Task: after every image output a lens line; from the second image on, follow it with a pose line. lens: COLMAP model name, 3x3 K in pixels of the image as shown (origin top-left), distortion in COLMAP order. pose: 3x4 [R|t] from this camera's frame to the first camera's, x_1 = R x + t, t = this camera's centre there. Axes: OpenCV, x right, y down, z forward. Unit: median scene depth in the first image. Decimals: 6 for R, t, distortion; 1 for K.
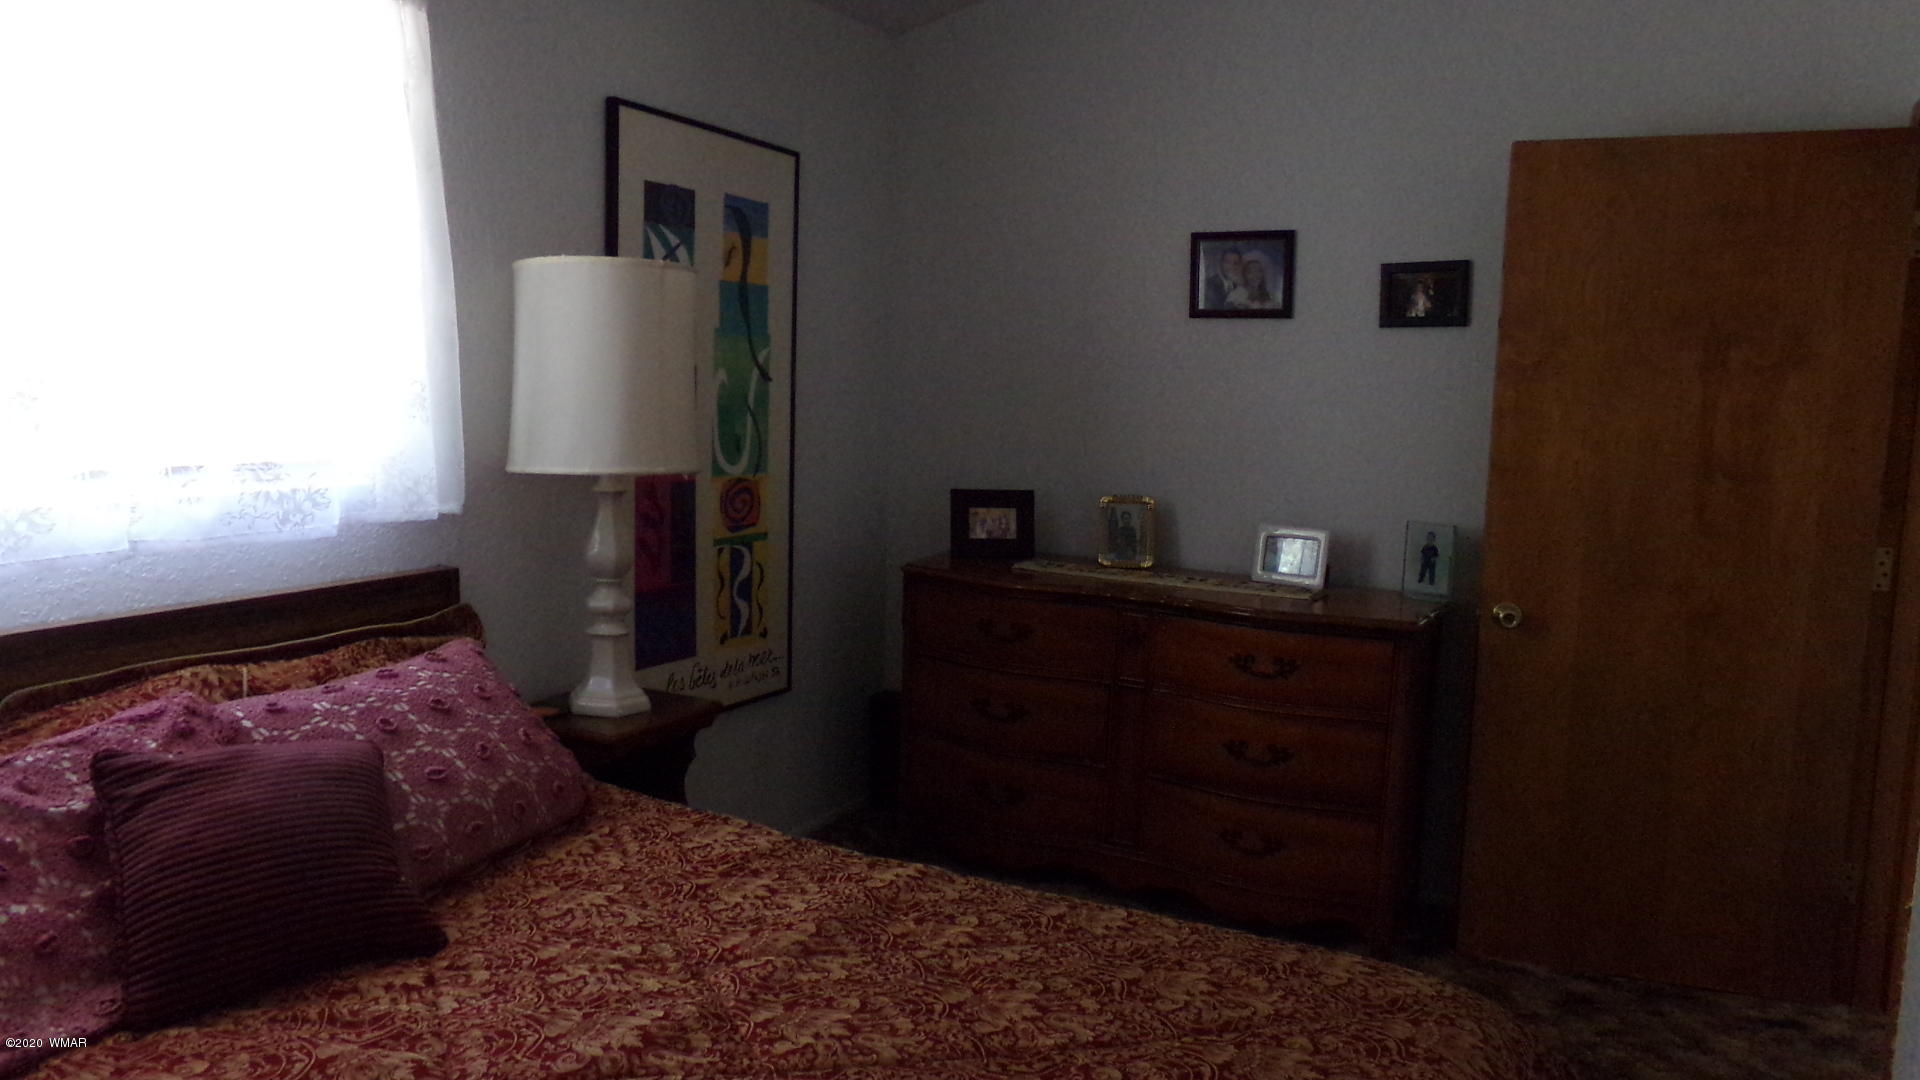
lens RADIAL K [[1362.6, 0, 941.8], [0, 1362.6, 532.6], [0, 0, 1]] dist [-0.094970, 0.157708]
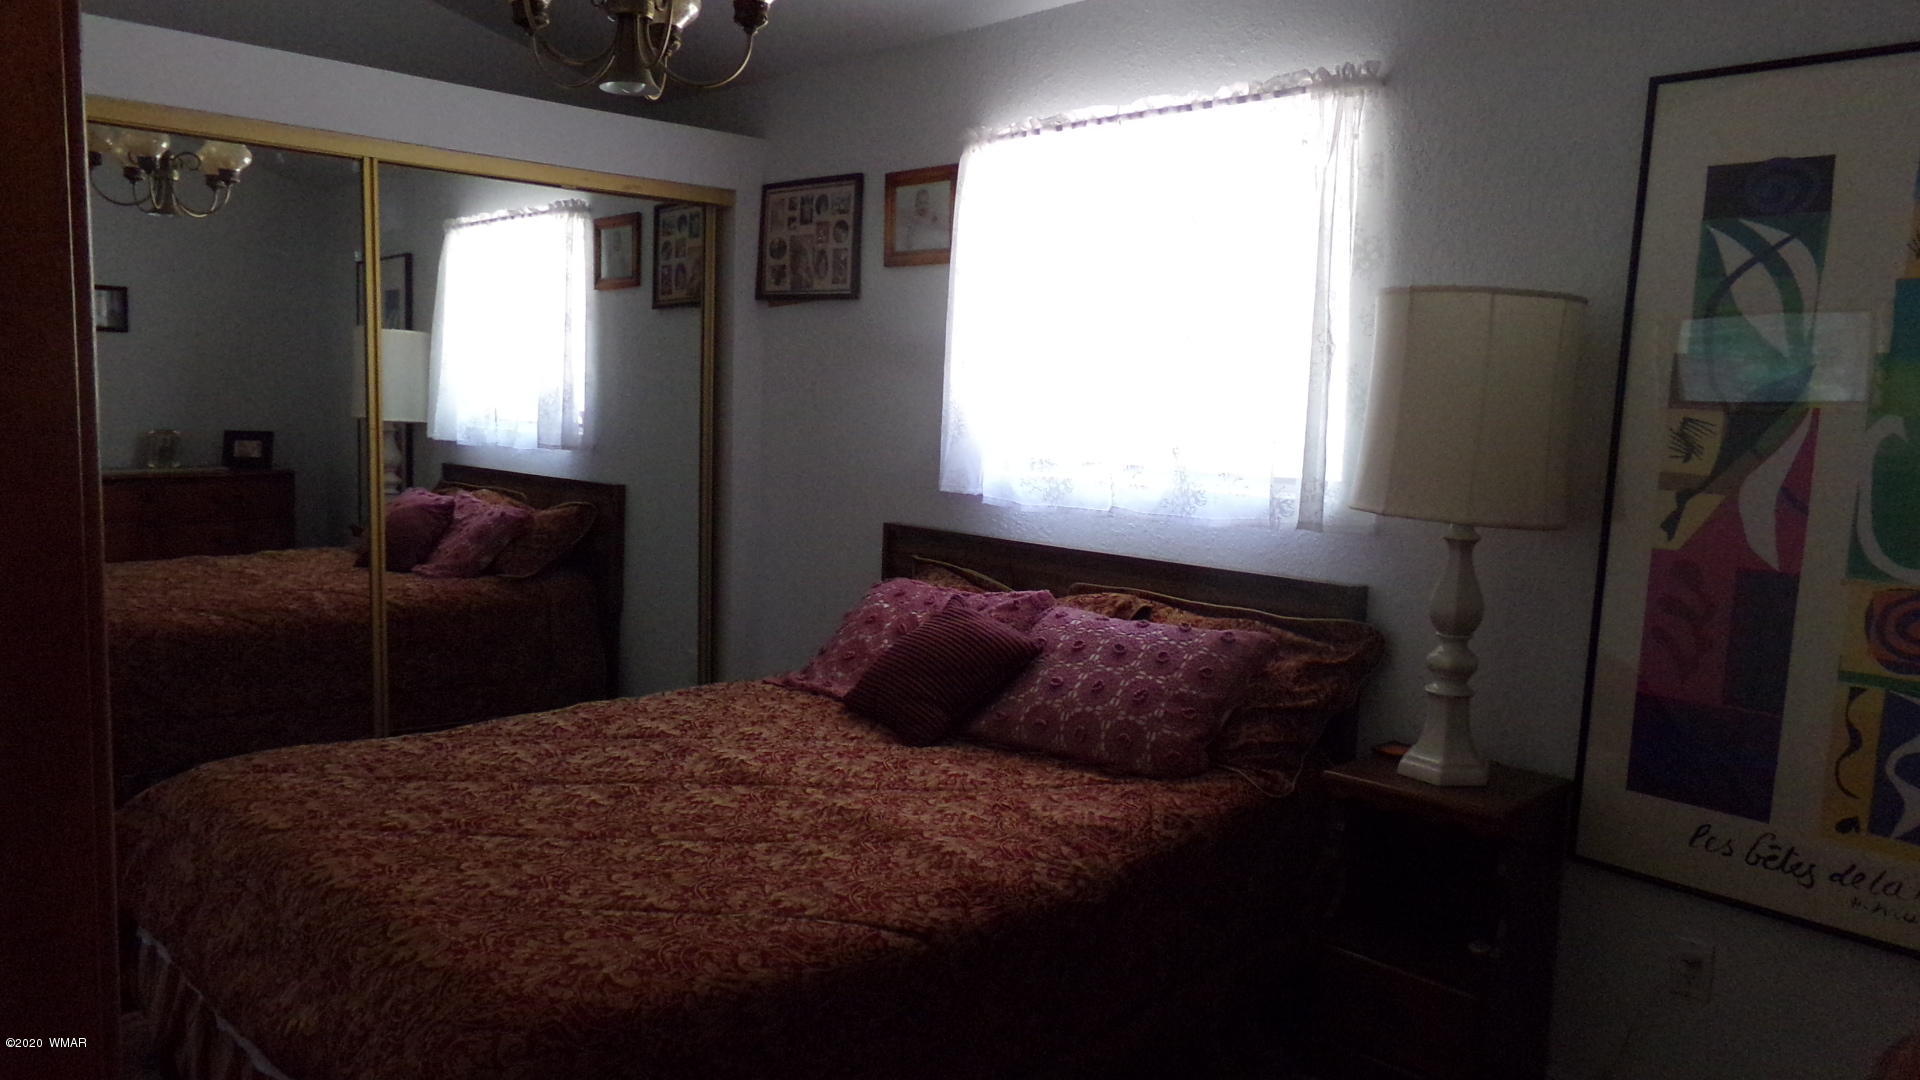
lens RADIAL K [[1362.6, 0, 941.8], [0, 1362.6, 532.6], [0, 0, 1]] dist [-0.094970, 0.157708]
pose [[-0.324602, 0.063777, -0.943698, 0.714258], [-0.147684, 0.982070, 0.117169, -0.088185], [0.934250, 0.177403, -0.309363, 0.935493]]
